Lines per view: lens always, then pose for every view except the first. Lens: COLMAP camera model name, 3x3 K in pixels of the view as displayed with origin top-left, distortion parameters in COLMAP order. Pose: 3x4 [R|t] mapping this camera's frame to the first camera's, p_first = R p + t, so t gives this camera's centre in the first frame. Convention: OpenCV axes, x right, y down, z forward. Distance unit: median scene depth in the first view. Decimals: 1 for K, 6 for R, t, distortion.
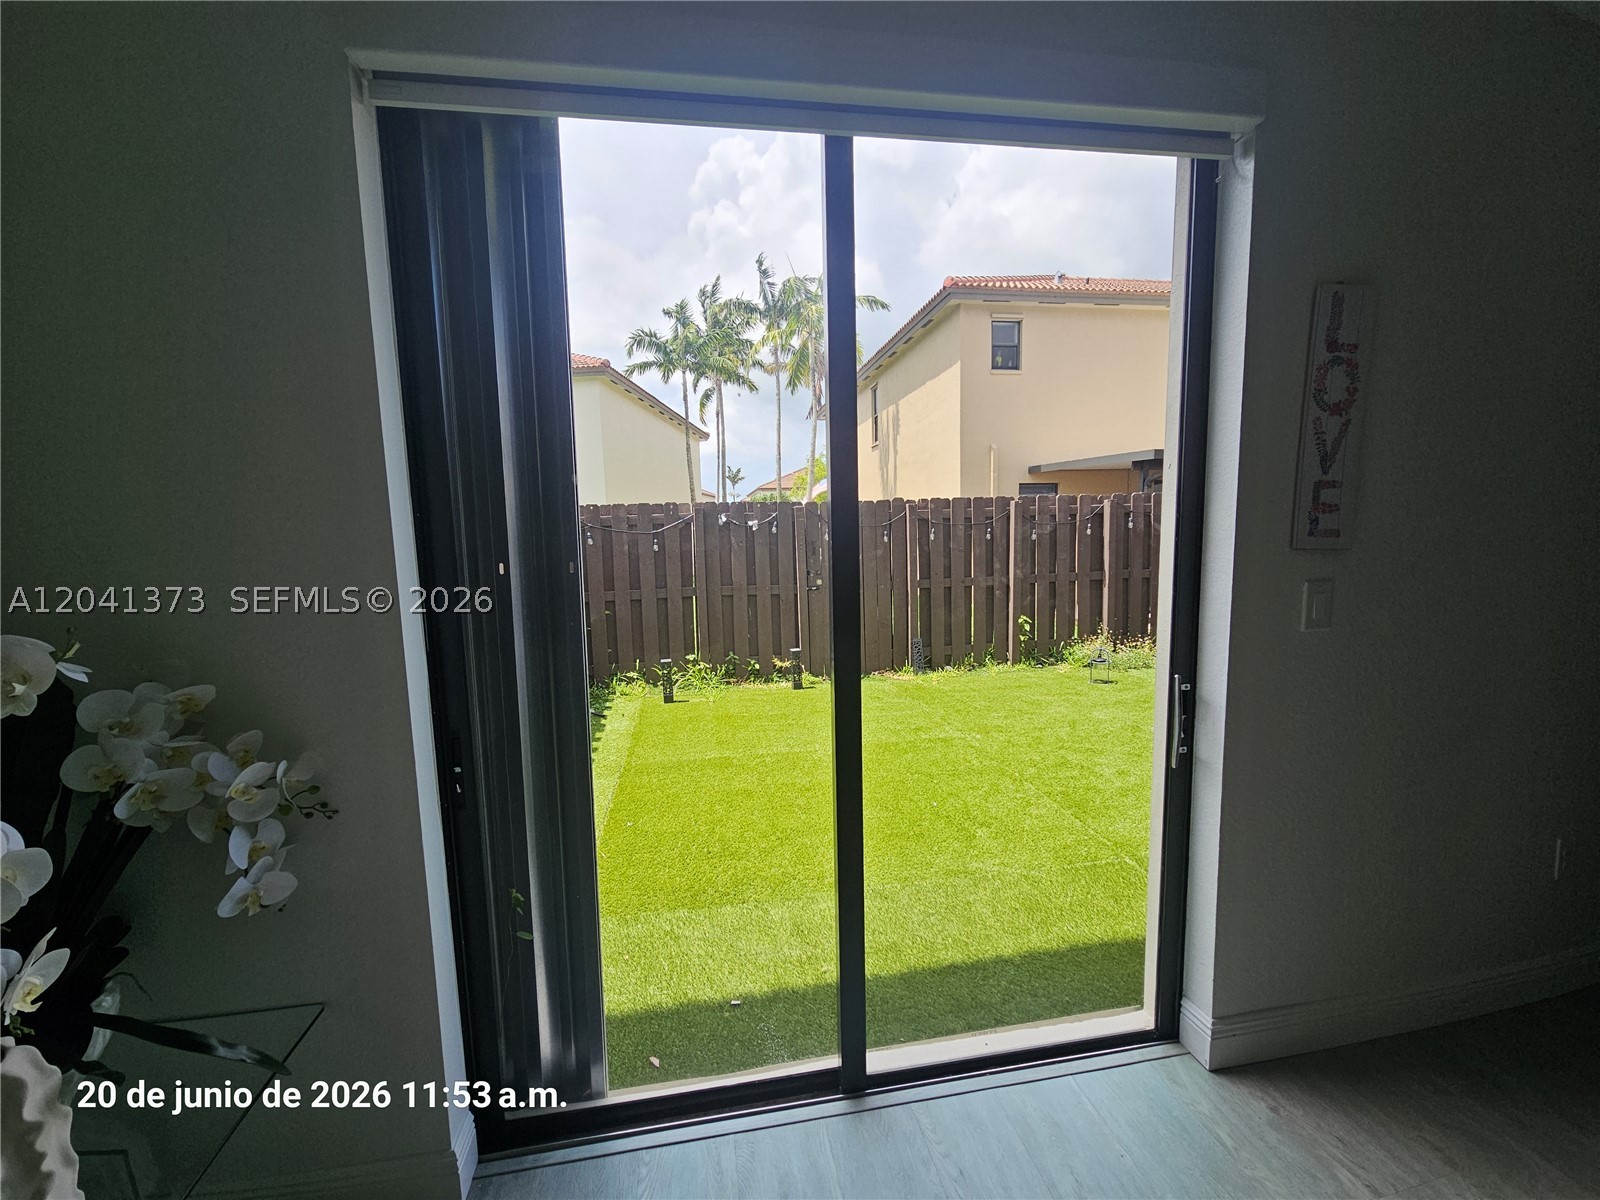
lens RADIAL K [[653.9, 0, 795.4], [0, 653.9, 609.7], [0, 0, 1]] dist [0.011549, -0.008578]
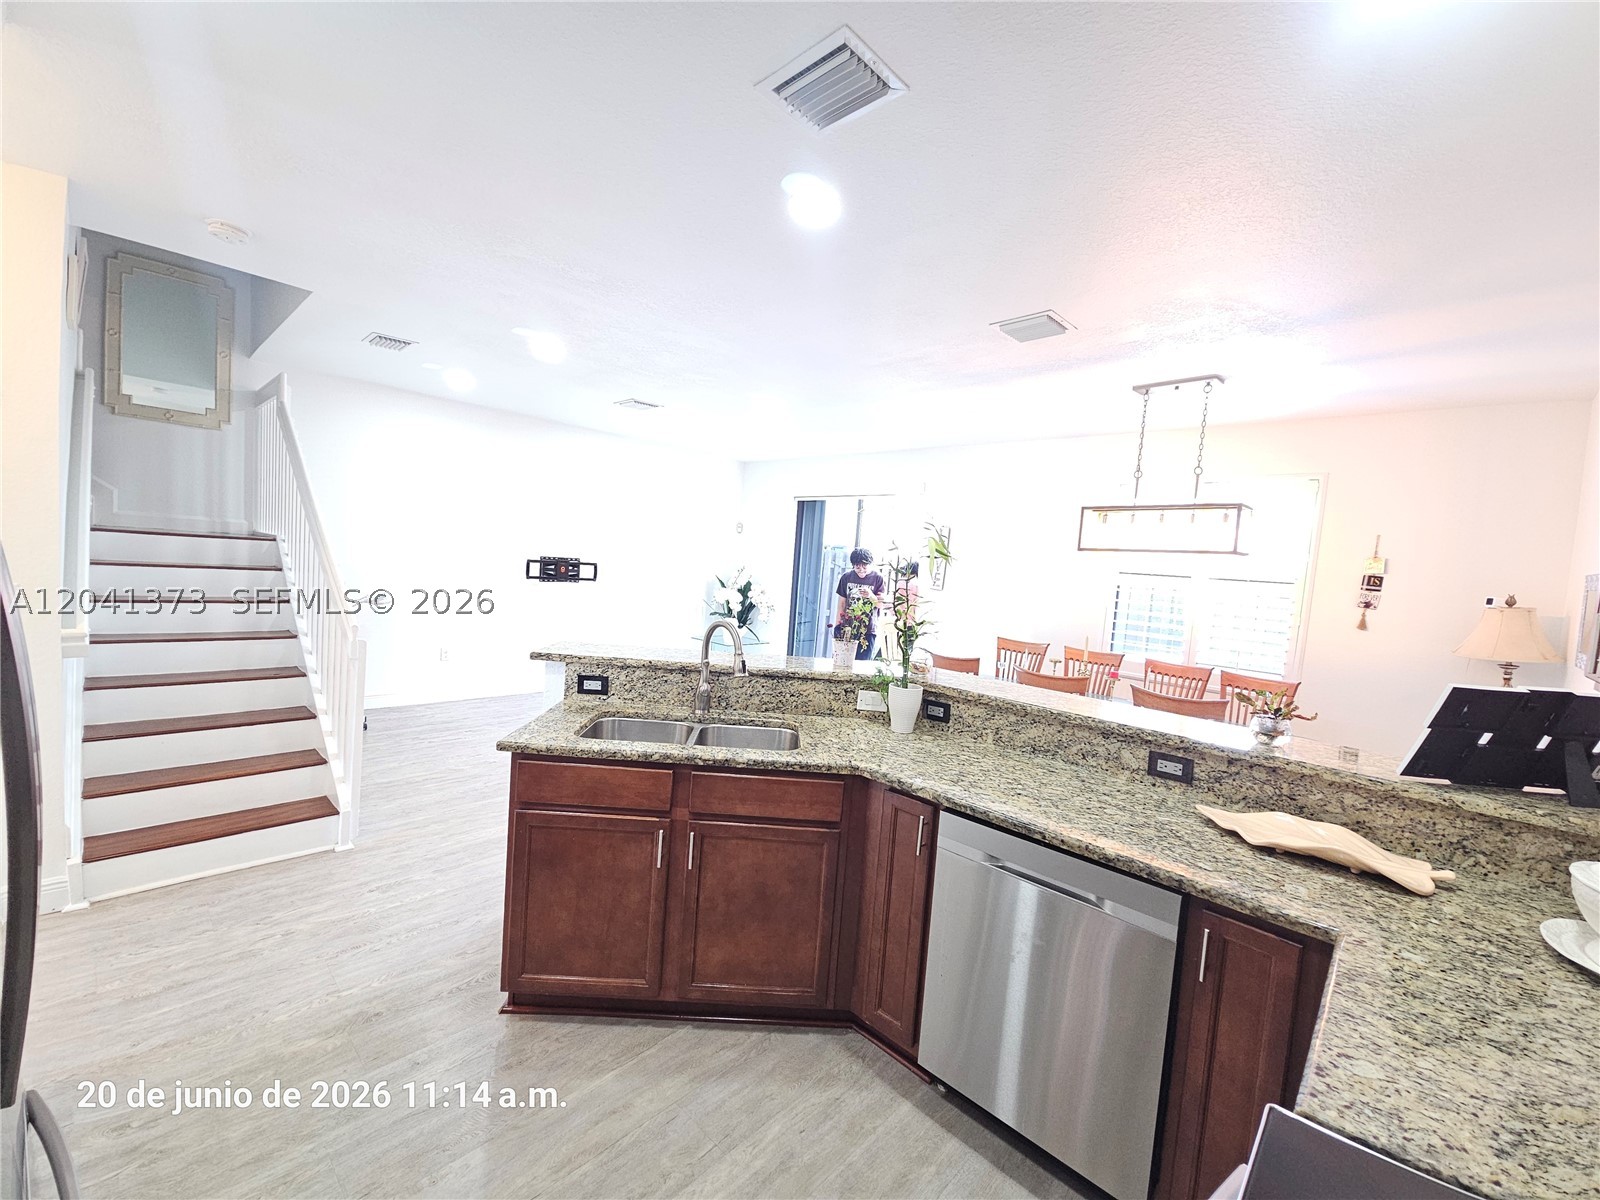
lens RADIAL K [[653.9, 0, 795.4], [0, 653.9, 609.7], [0, 0, 1]] dist [0.011549, -0.008578]
pose [[0.593518, 0.132581, -0.793825, 4.651804], [-0.179545, 0.983293, 0.029985, 0.085043], [0.784538, 0.124731, 0.607406, -2.799256]]
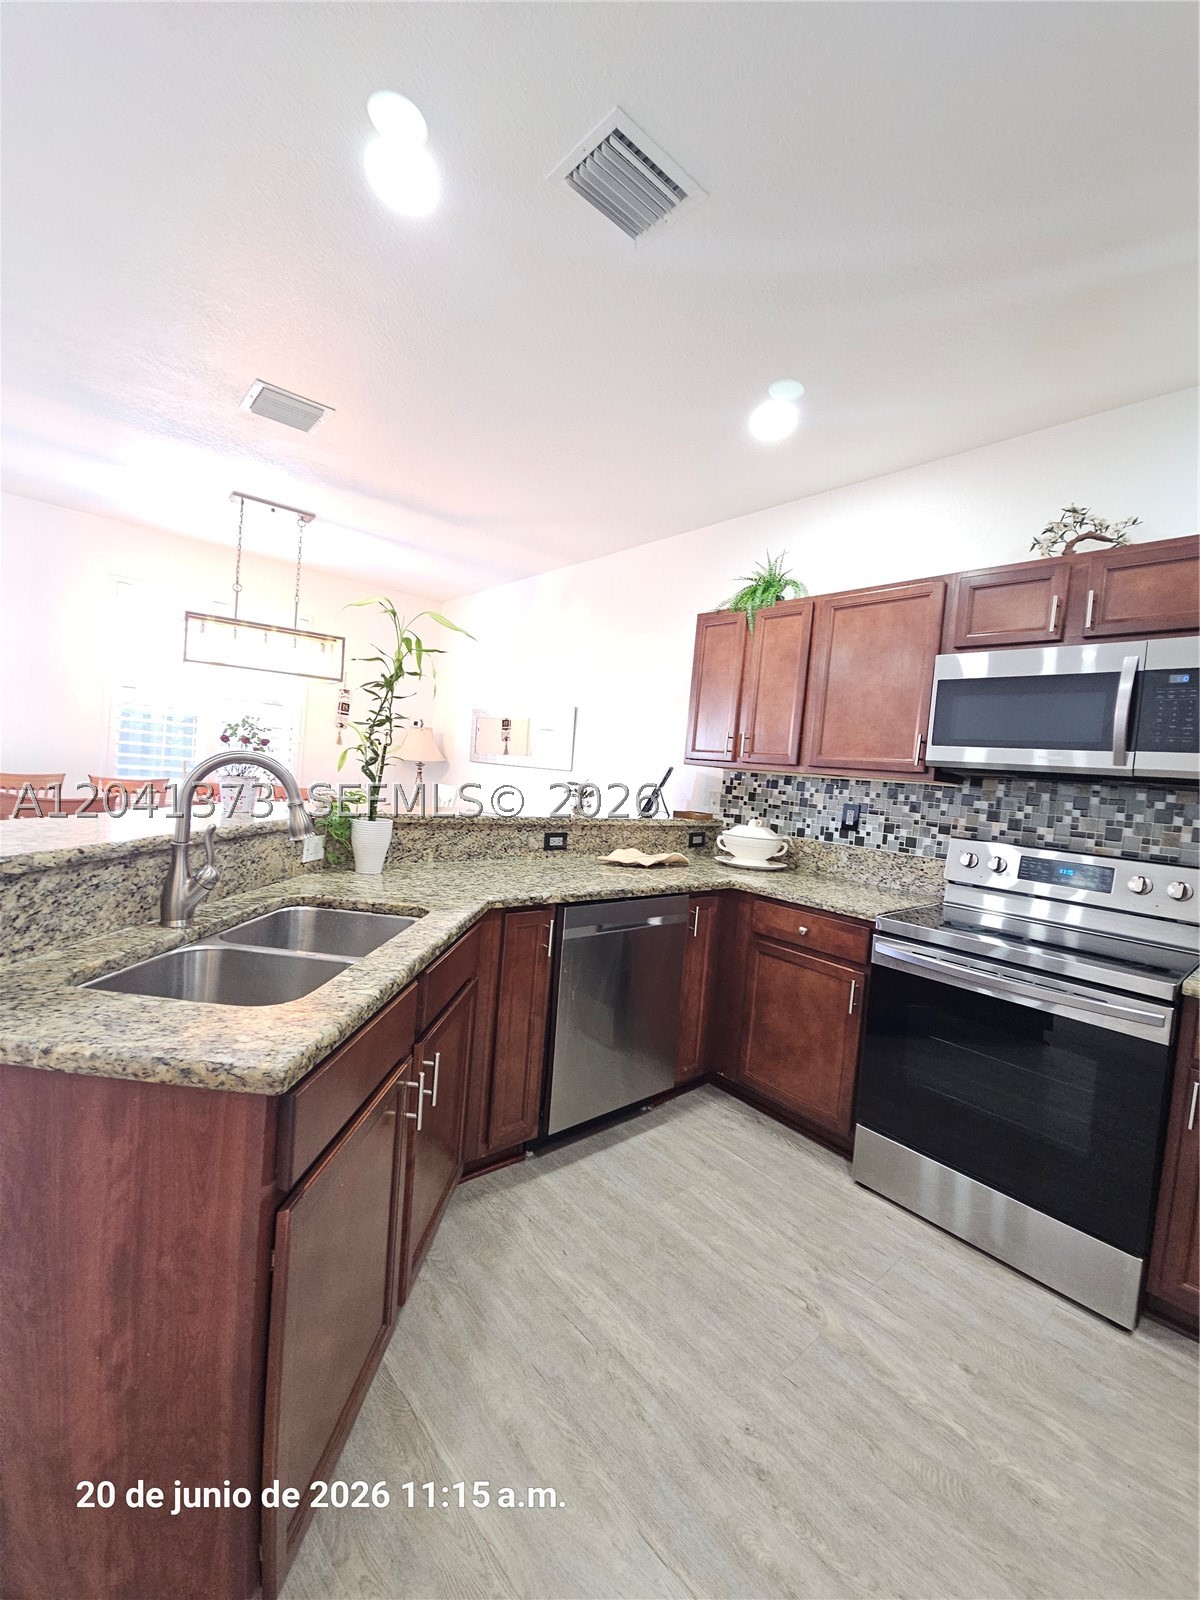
lens RADIAL K [[653.9, 0, 590.1], [0, 653.9, 793.1], [0, 0, 1]] dist [0.011549, -0.008578]
pose [[0.849570, 0.081575, 0.521130, 2.797946], [-0.049434, 0.995934, -0.075308, 0.356345], [-0.525155, 0.038217, 0.850148, -3.086033]]
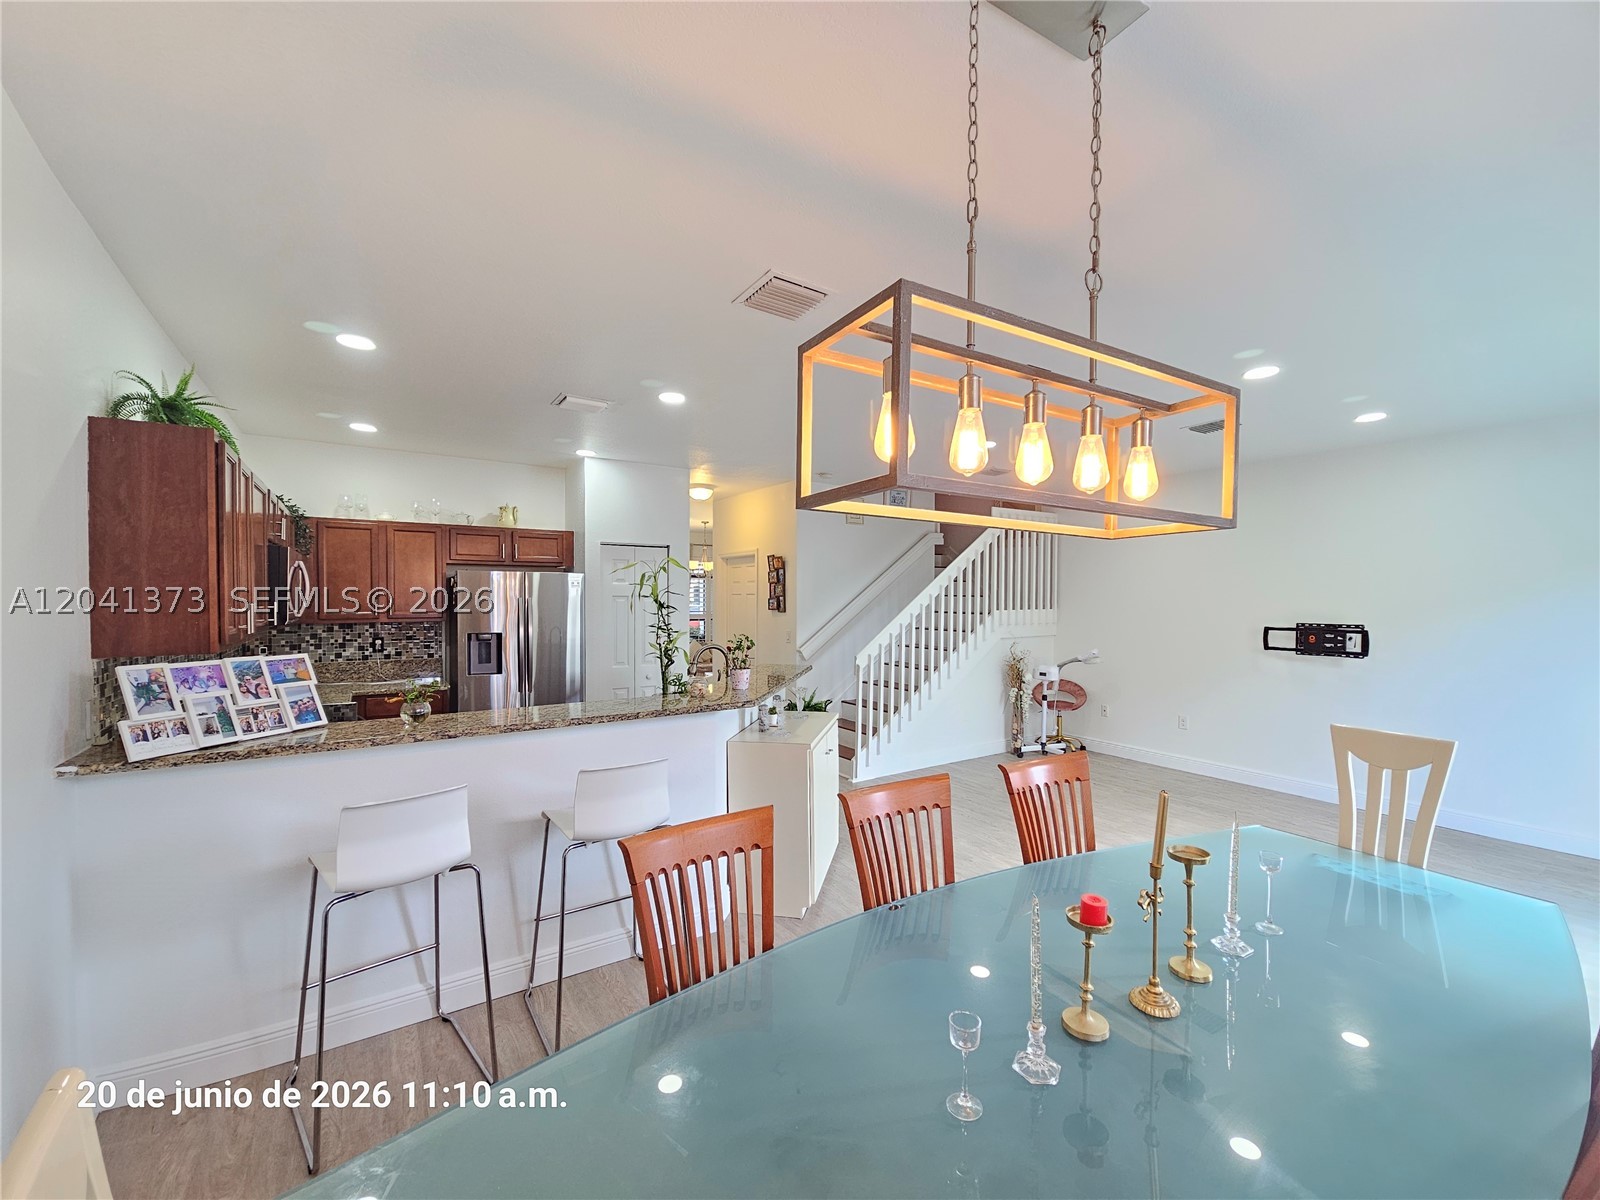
lens RADIAL K [[653.9, 0, 795.4], [0, 653.9, 609.7], [0, 0, 1]] dist [0.011549, -0.008578]
pose [[-0.913779, 0.033865, -0.404798, 3.835190], [-0.023340, 0.990495, 0.135552, -0.416285], [0.405541, 0.133312, -0.904303, 1.424858]]
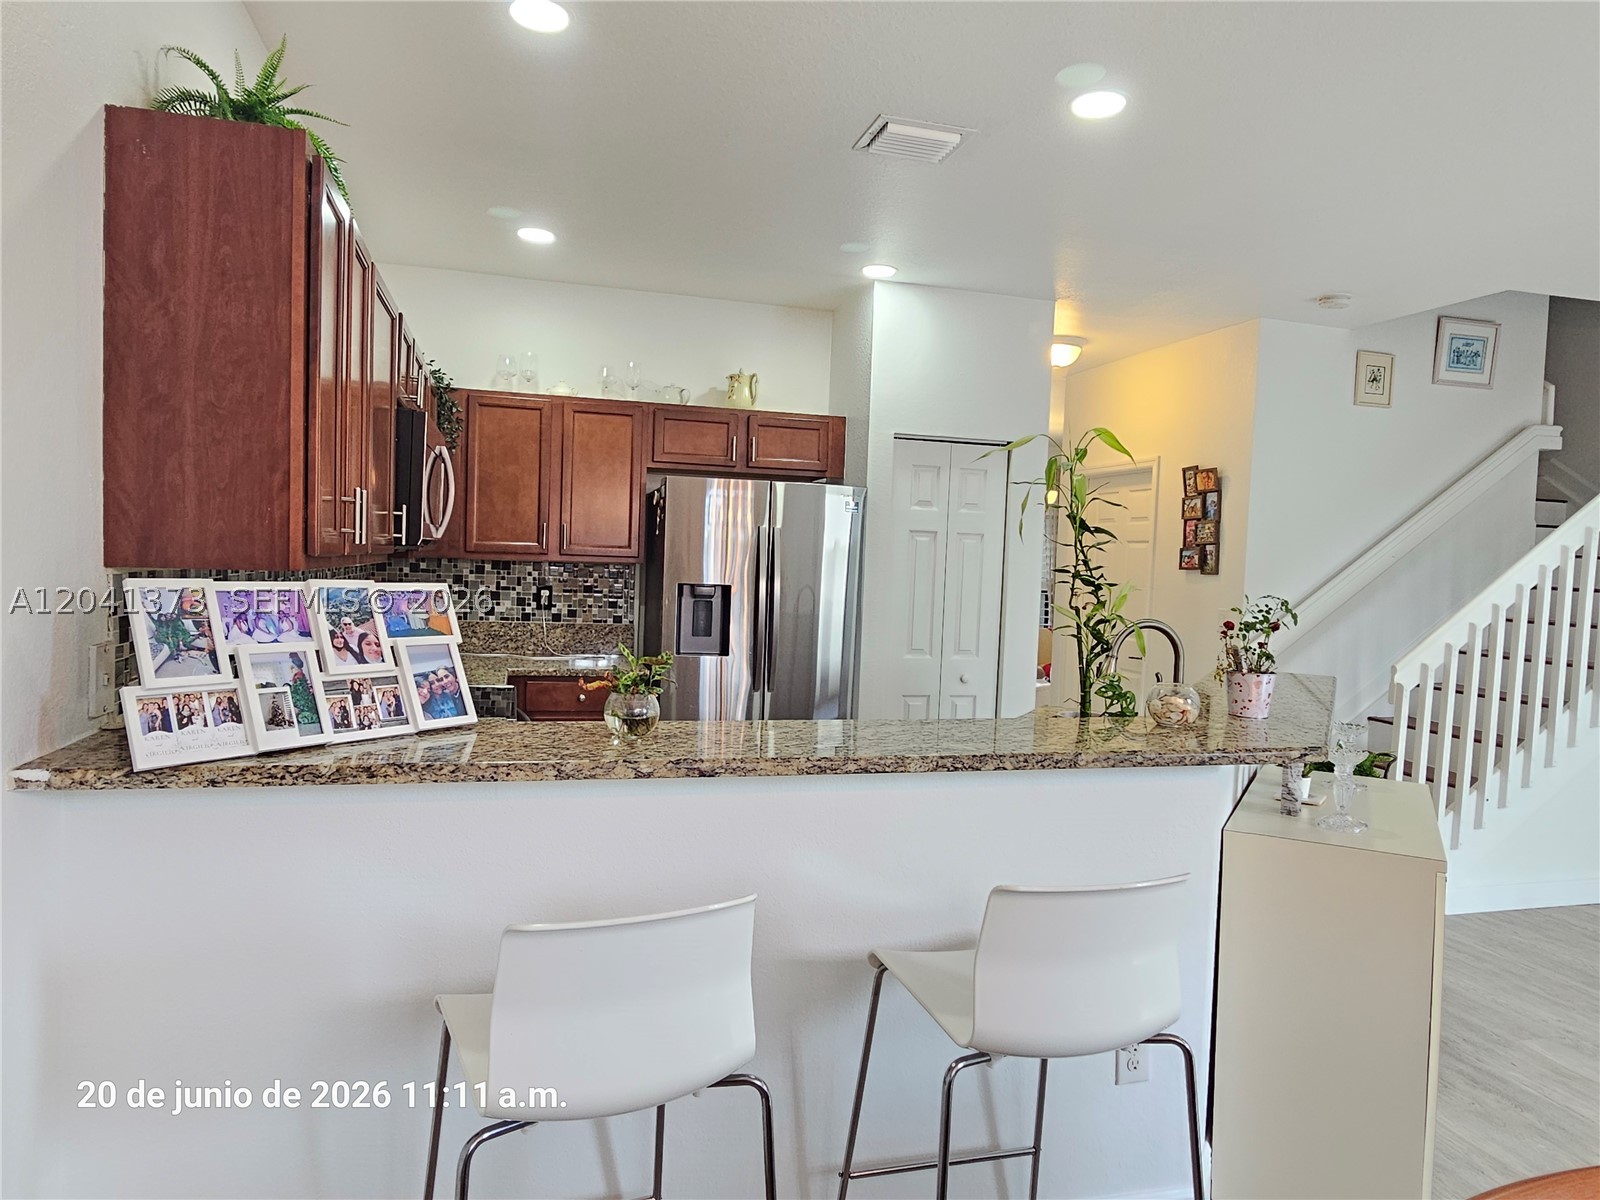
lens RADIAL K [[1013.0, 0, 793.8], [0, 1013.0, 609.4], [0, 0, 1]] dist [-0.006922, -0.002622]
pose [[-0.994575, -0.002192, -0.104000, 4.014622], [-0.019795, 0.985496, 0.168540, -0.214619], [0.102122, 0.169684, -0.980193, 0.643984]]
